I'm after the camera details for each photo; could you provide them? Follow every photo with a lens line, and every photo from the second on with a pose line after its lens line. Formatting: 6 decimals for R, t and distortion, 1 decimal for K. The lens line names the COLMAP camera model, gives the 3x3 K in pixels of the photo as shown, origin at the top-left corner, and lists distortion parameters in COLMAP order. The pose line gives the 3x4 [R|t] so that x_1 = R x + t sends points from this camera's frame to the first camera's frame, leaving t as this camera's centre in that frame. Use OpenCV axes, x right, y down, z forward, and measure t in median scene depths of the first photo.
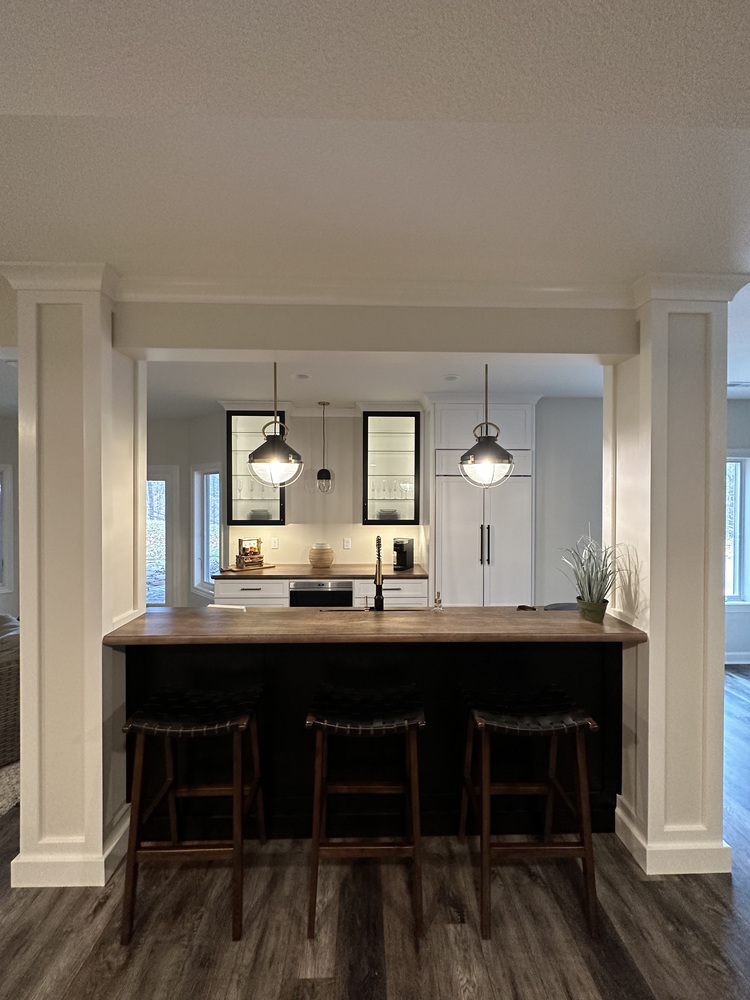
lens RADIAL K [[398.7, 0, 375.0], [0, 398.7, 500.0], [0, 0, 1]] dist [0.000601, 0.001022]
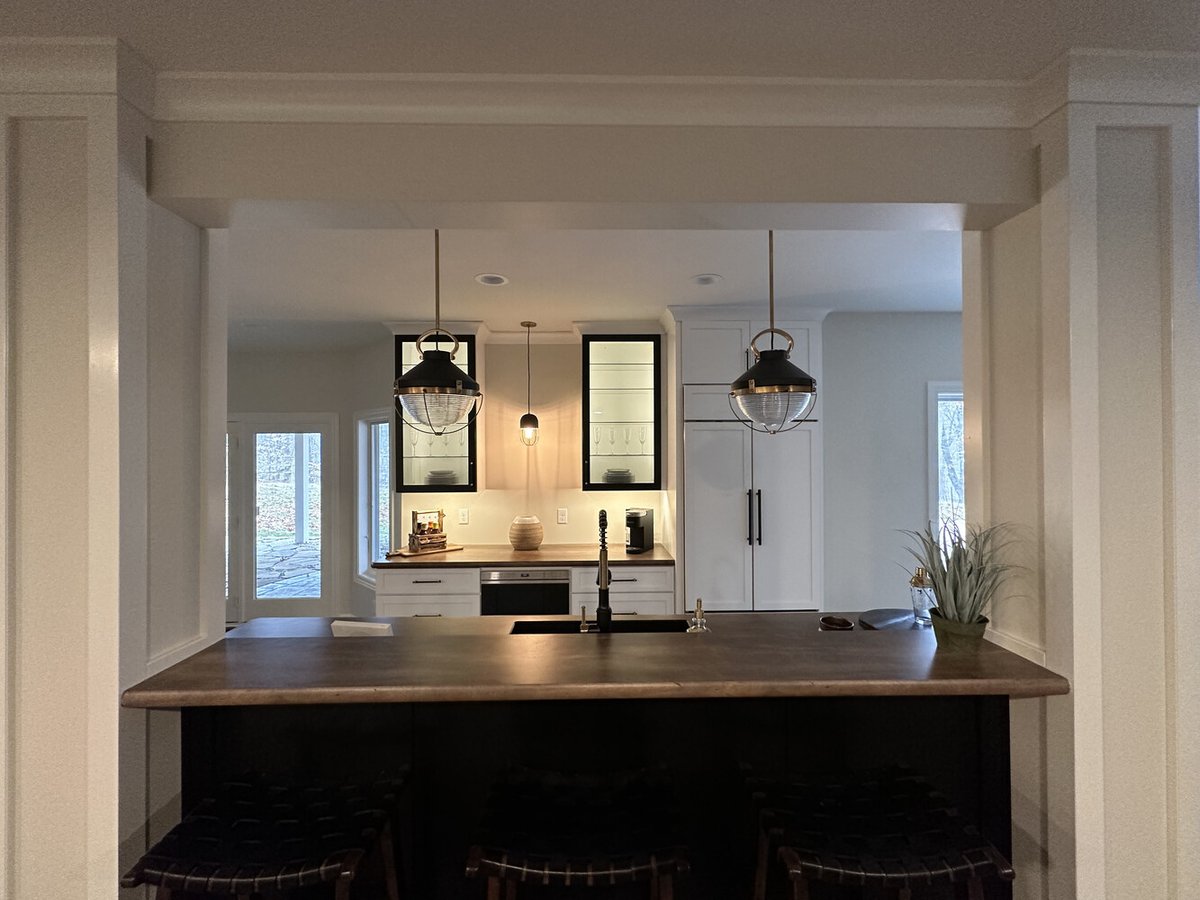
lens RADIAL K [[478.5, 0, 600.0], [0, 478.5, 450.0], [0, 0, 1]] dist [0.000601, 0.001022]
pose [[0.999955, -0.007864, -0.005256, 0.005334], [0.007771, 0.999817, -0.017485, 0.004285], [0.005392, 0.017443, 0.999833, 0.133361]]
